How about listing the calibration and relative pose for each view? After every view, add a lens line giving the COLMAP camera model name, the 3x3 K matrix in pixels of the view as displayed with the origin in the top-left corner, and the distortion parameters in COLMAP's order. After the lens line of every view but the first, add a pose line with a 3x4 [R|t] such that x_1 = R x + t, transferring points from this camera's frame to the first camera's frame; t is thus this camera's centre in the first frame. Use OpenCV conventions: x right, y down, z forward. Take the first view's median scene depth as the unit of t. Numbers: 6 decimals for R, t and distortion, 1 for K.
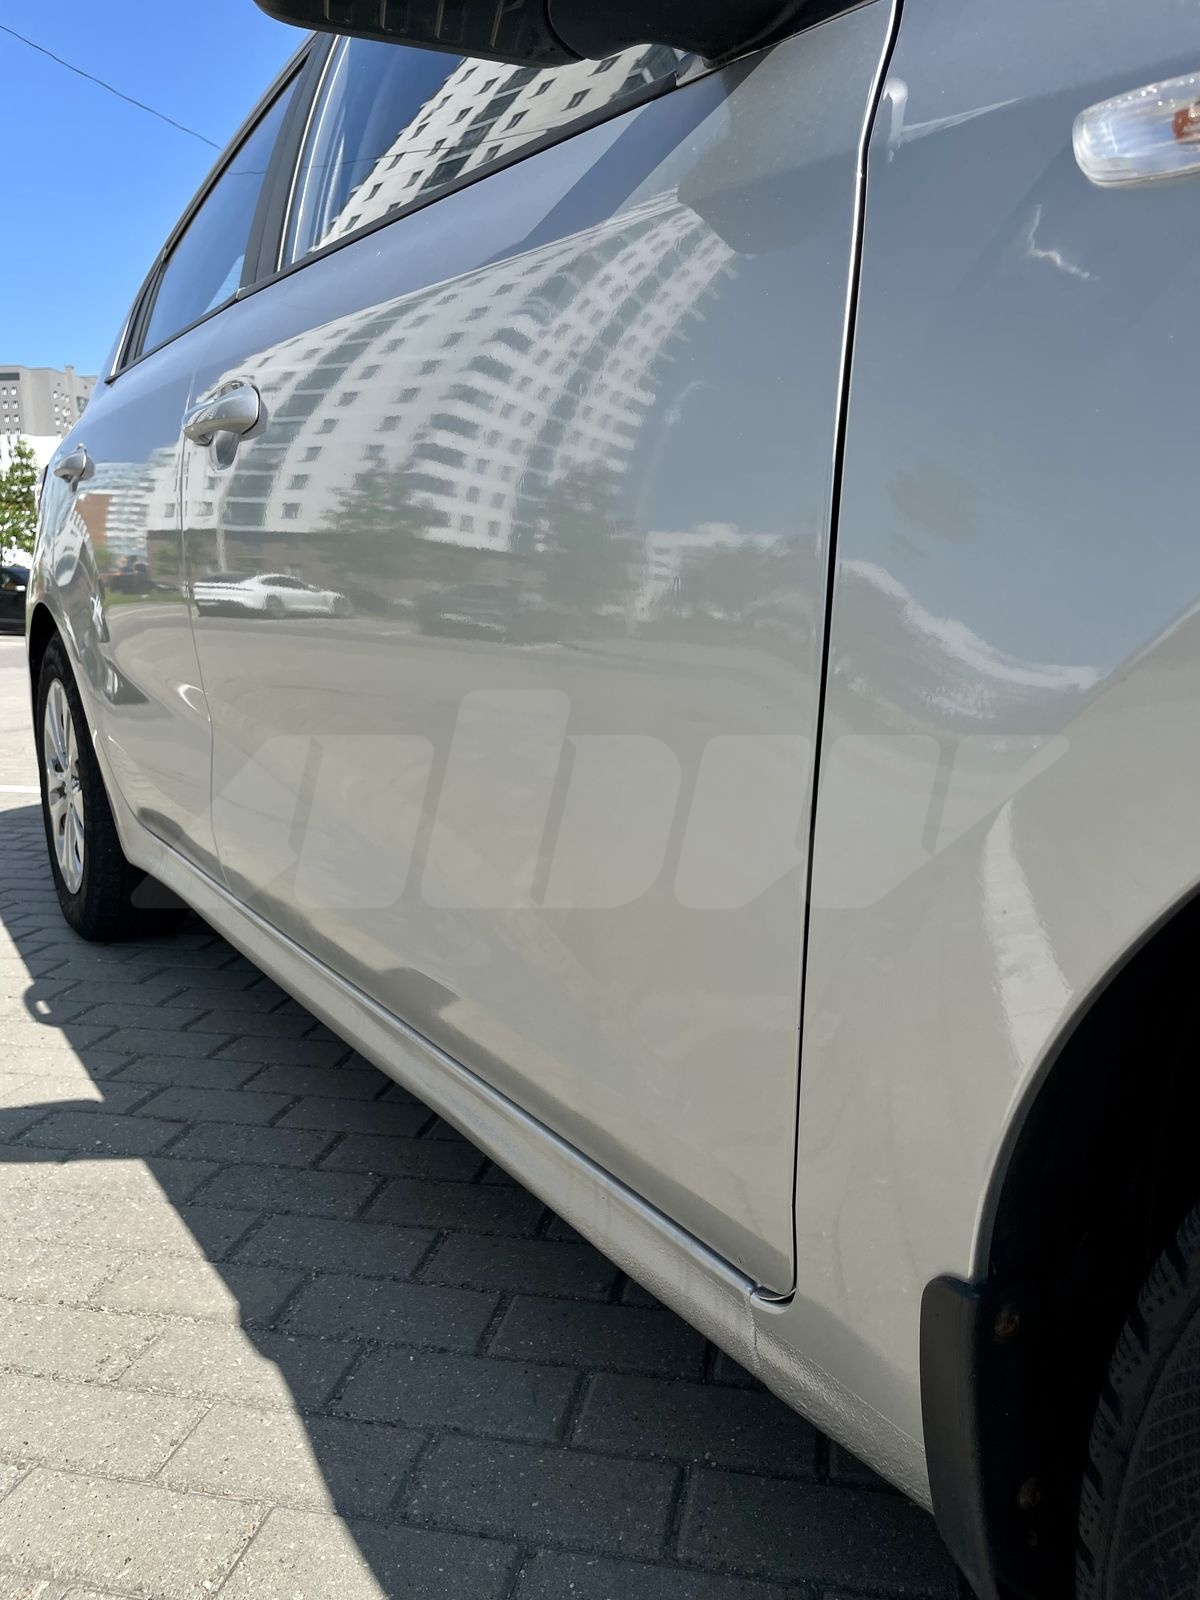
lens RADIAL K [[1231.1, 0, 566.9], [0, 1231.1, 766.9], [0, 0, 1]] dist [0.067788, -0.051985]
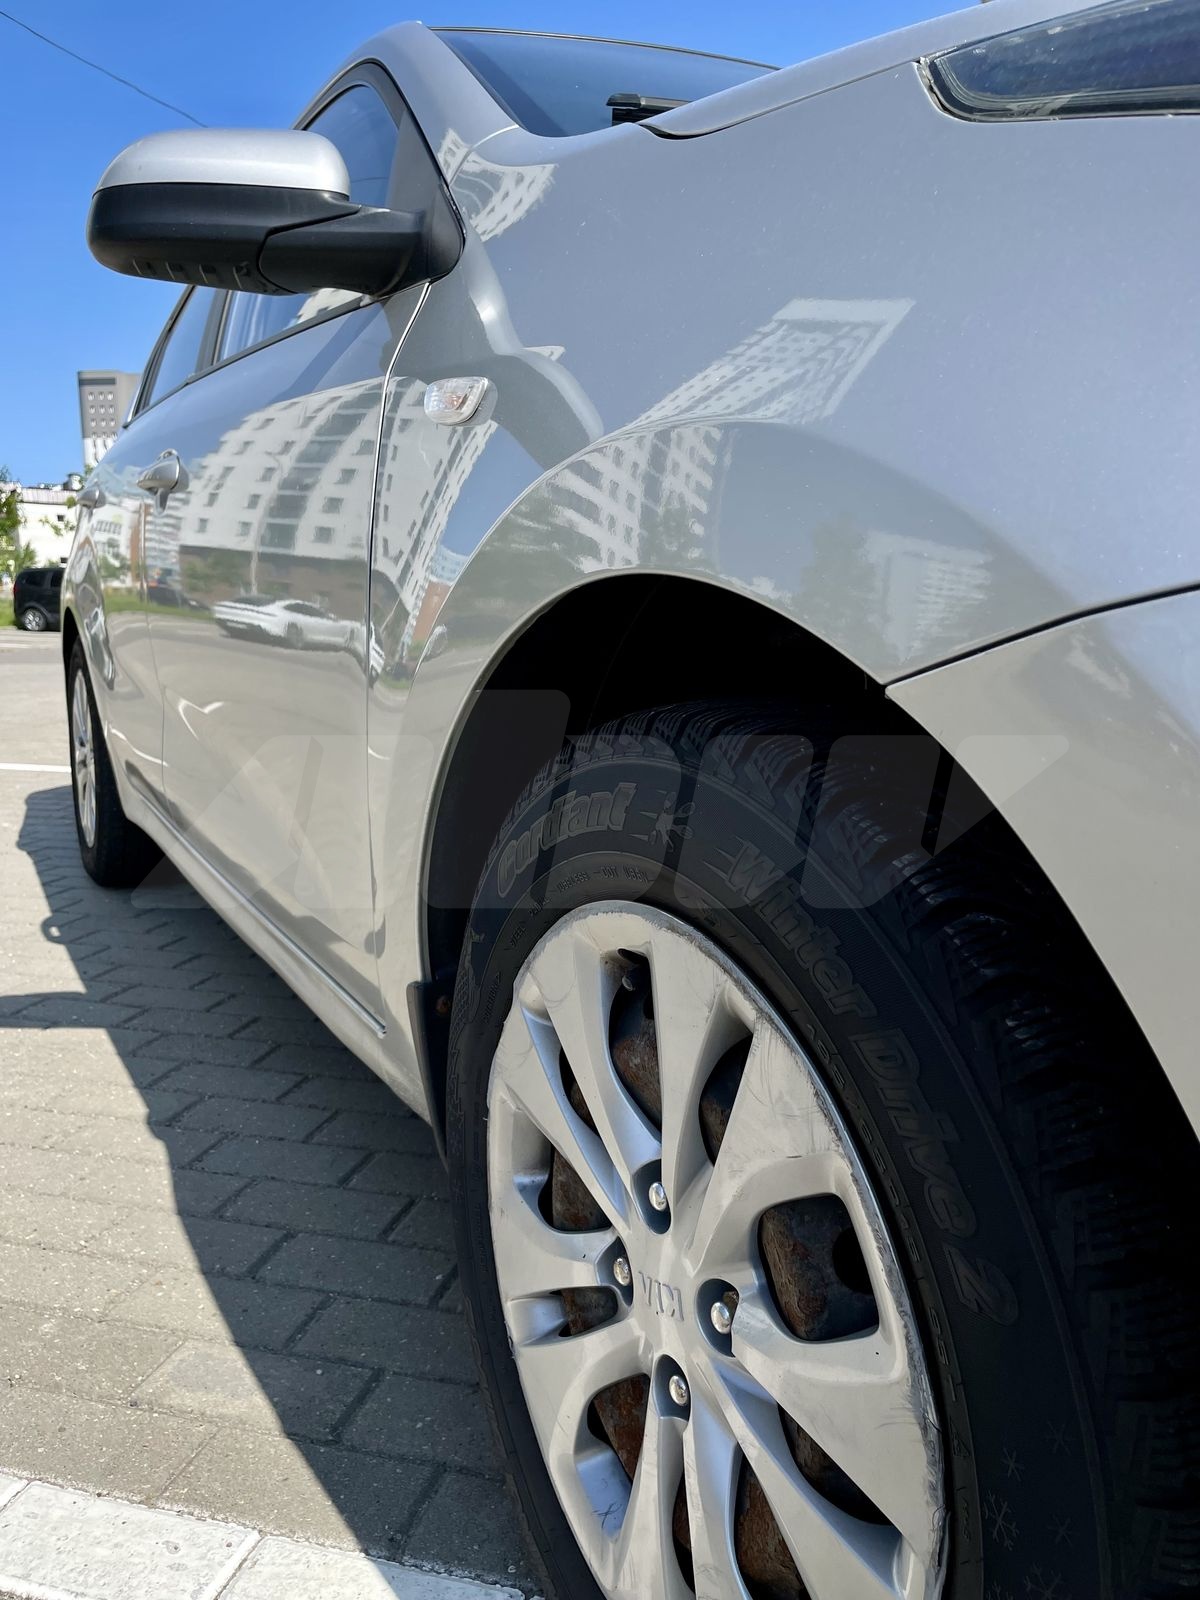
lens RADIAL K [[1222.1, 0, 600.0], [0, 1222.1, 800.0], [0, 0, 1]] dist [0.119979, -0.147658]
pose [[0.998614, 0.033861, -0.040299, 0.211198], [-0.033306, 0.999342, 0.014353, 0.031458], [0.040758, -0.012991, 0.999085, -0.273668]]
